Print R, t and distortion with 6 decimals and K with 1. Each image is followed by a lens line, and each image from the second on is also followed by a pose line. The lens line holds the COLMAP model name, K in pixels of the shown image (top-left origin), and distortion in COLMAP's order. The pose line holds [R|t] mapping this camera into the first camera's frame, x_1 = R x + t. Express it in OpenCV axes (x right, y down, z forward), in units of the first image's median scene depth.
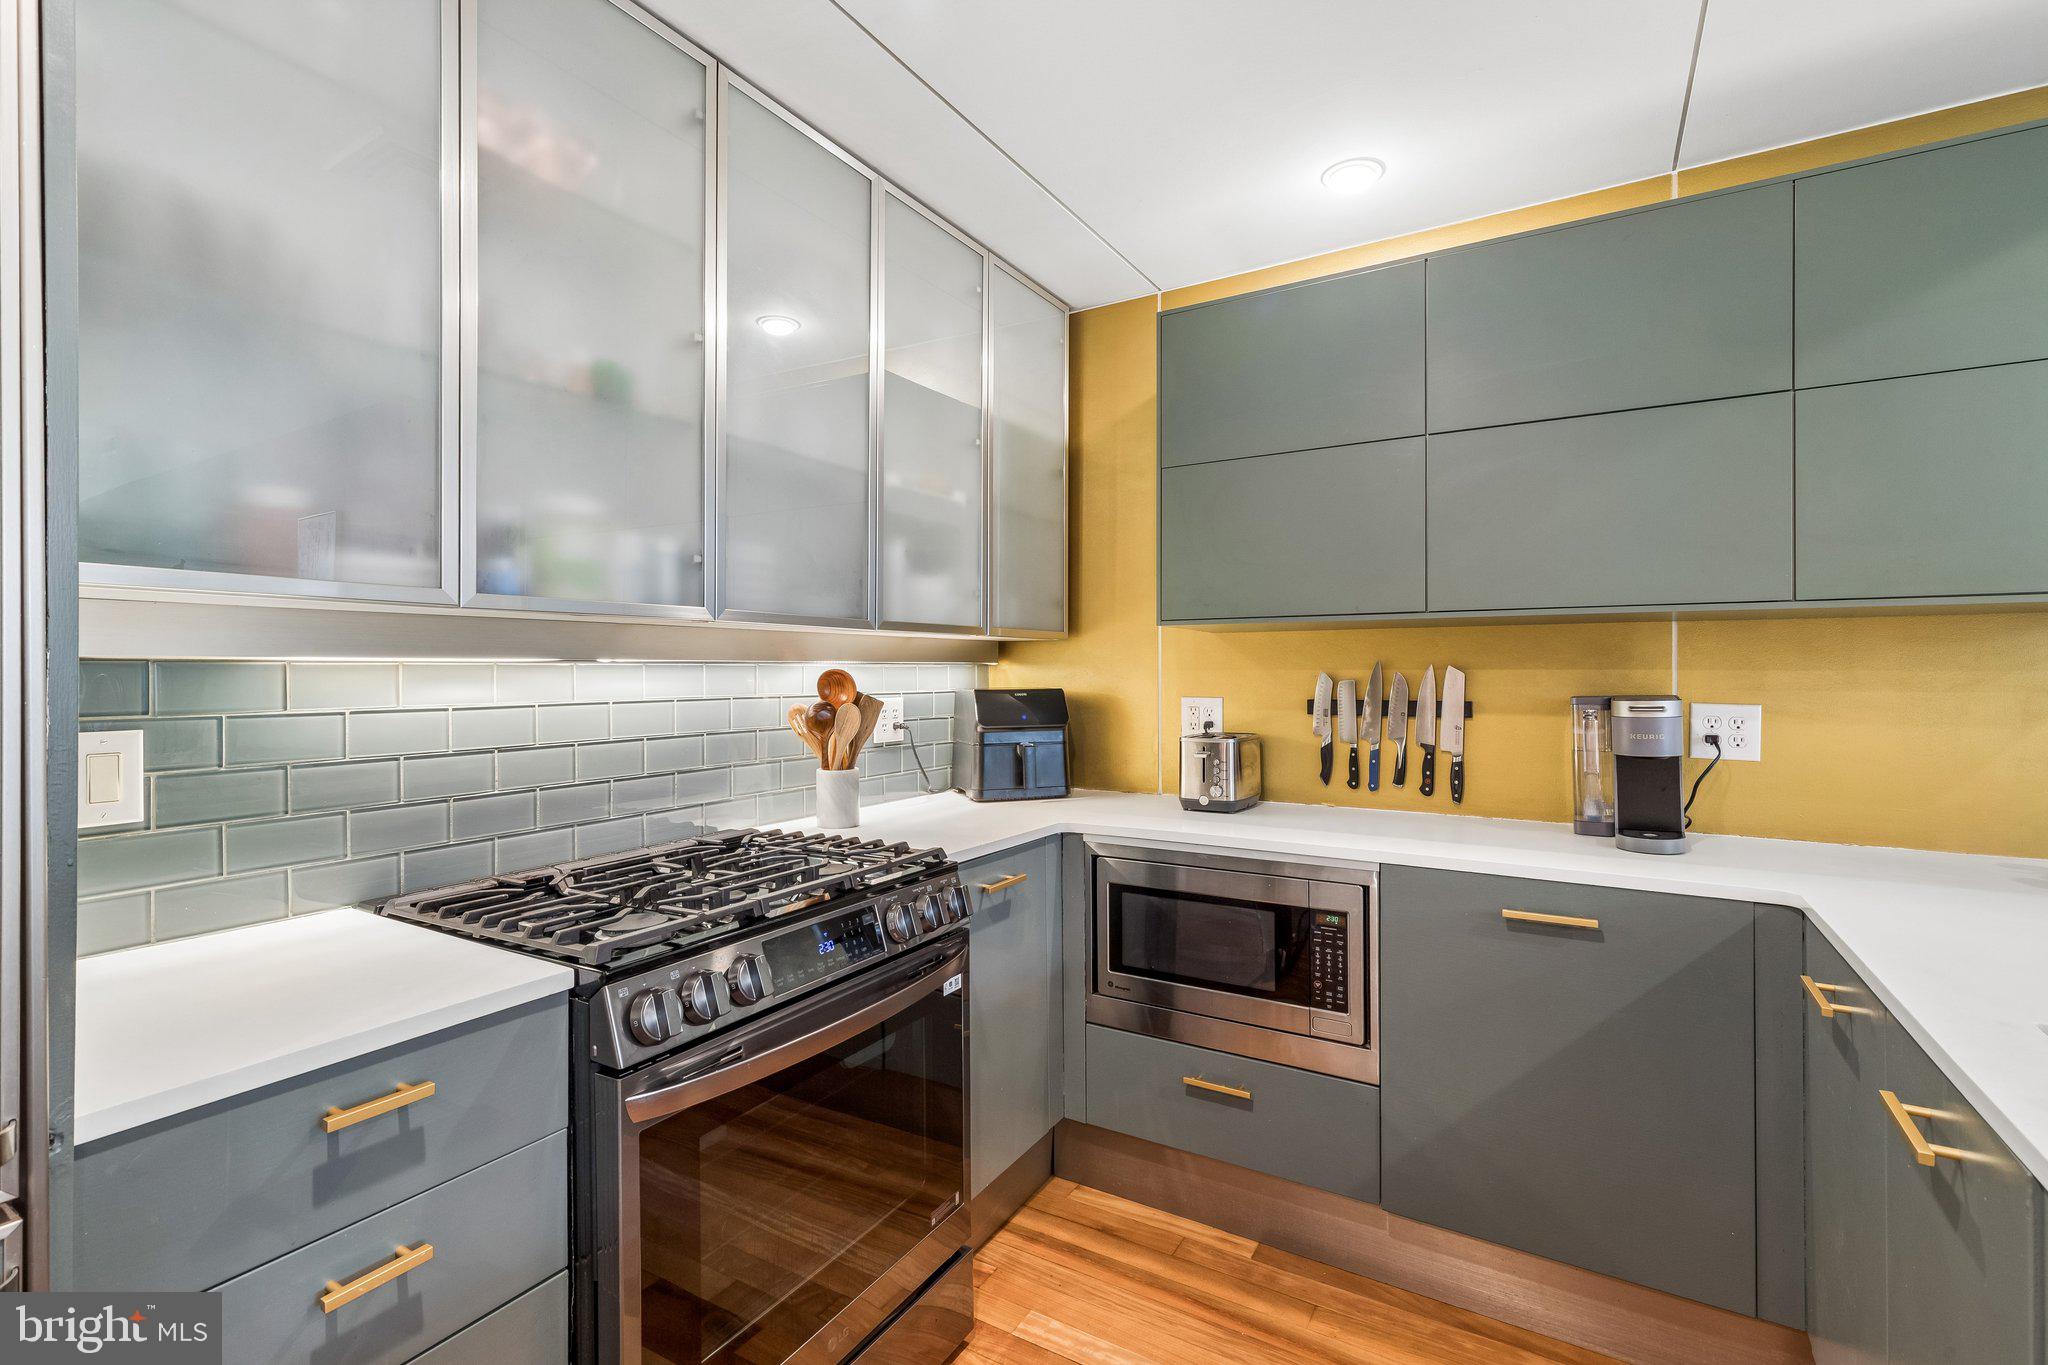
lens RADIAL K [[921.9, 0, 1017.2], [0, 921.9, 667.5], [0, 0, 1]] dist [0.003269, 0.000244]
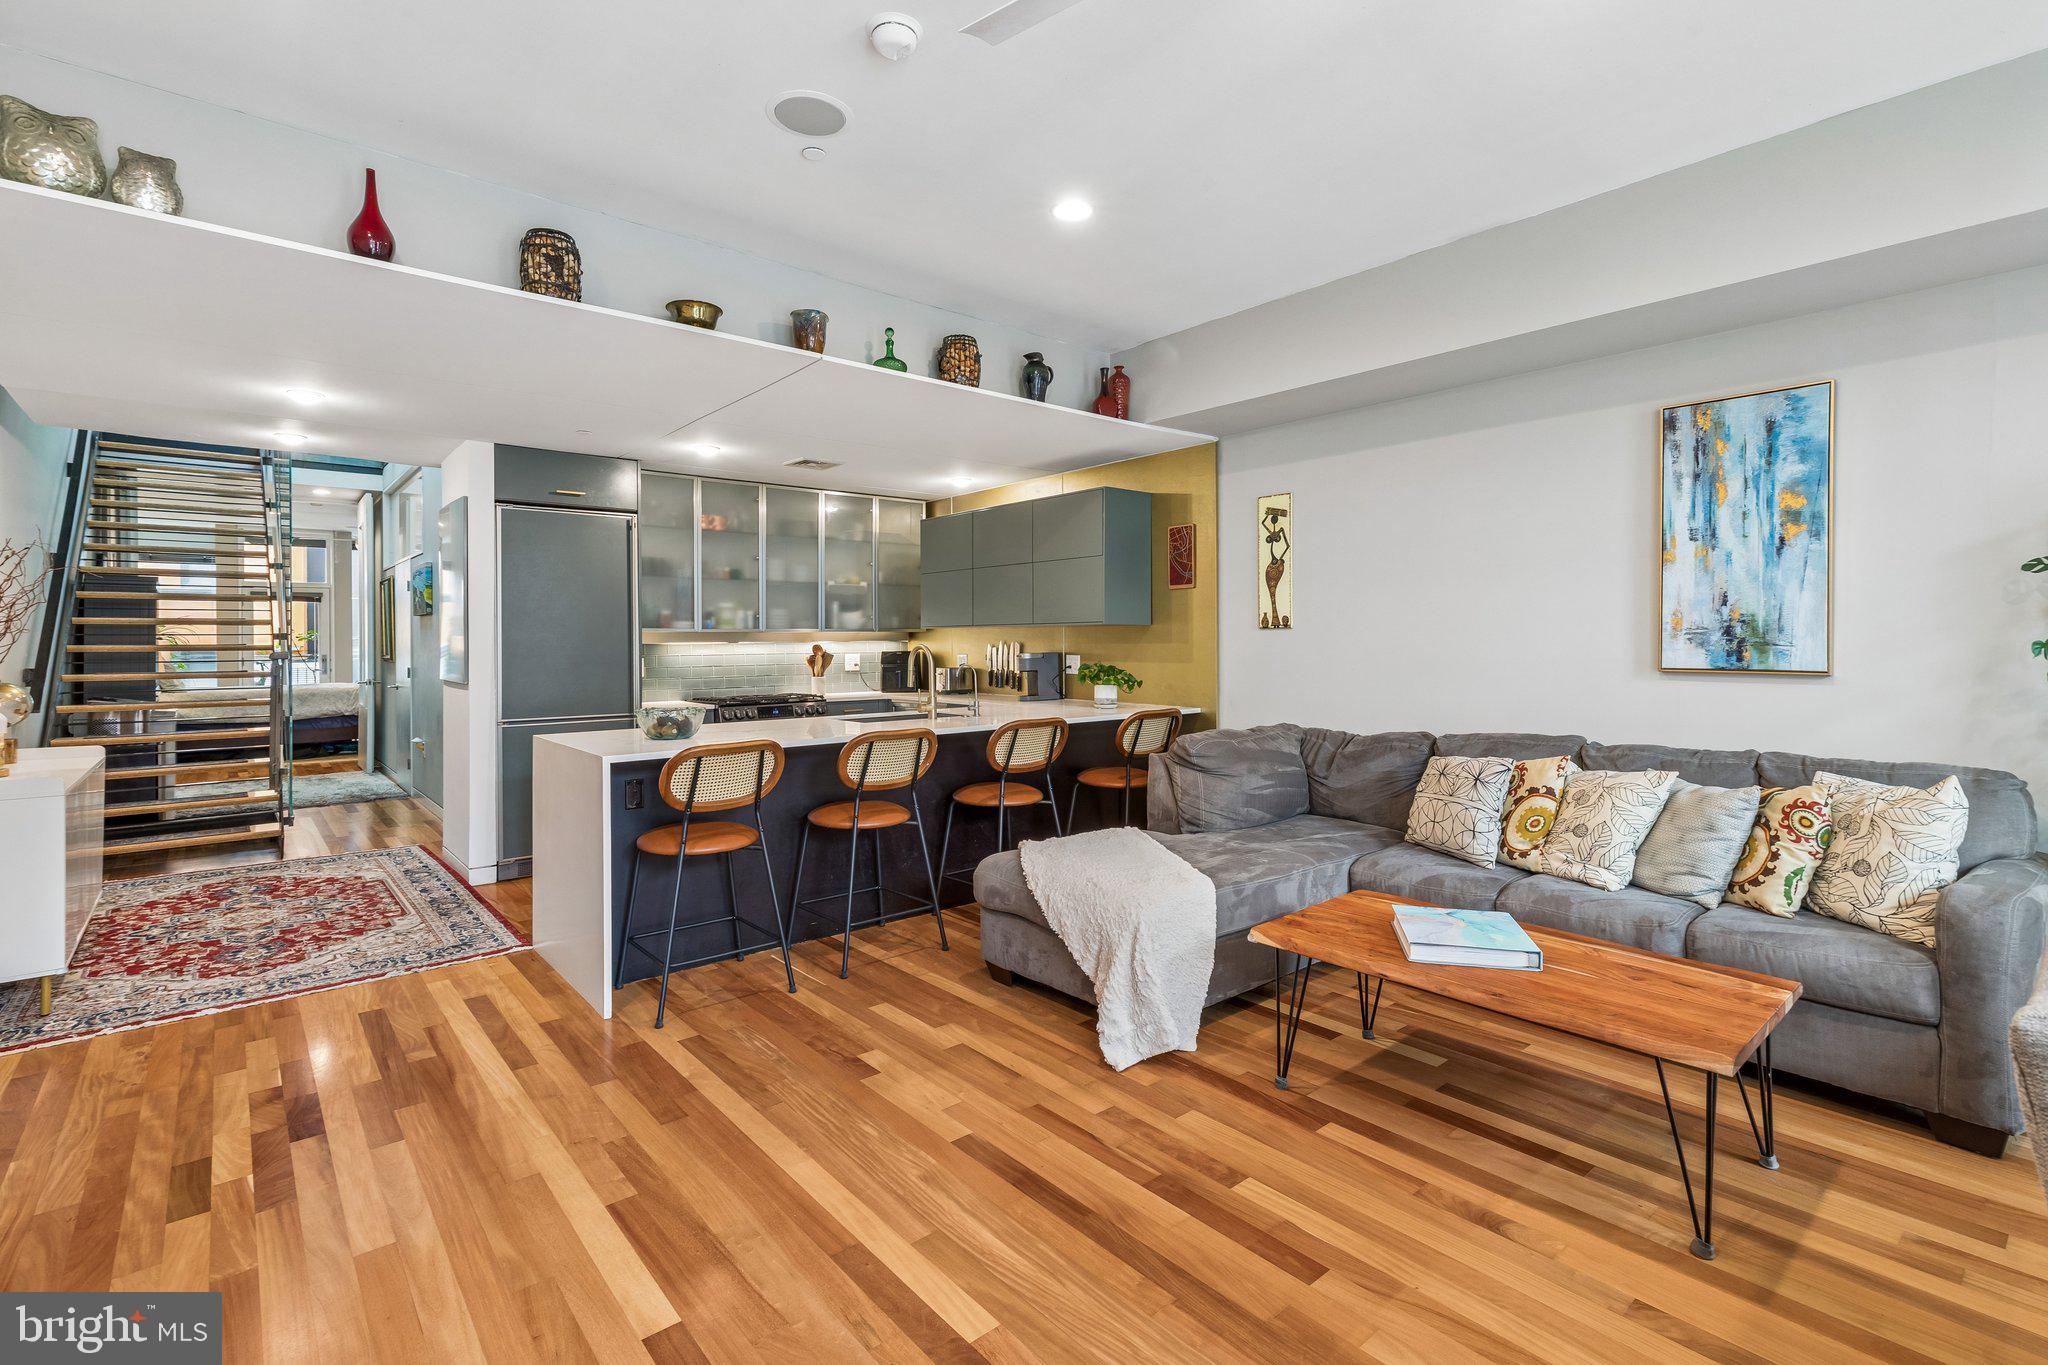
lens RADIAL K [[941.9, 0, 1024.4], [0, 941.9, 638.4], [0, 0, 1]] dist [0.003081, 0.000291]
pose [[0.948737, -0.007315, -0.315982, 1.486369], [0.008112, 0.999966, 0.001209, -0.016812], [0.315962, -0.003710, 0.948765, -1.807509]]
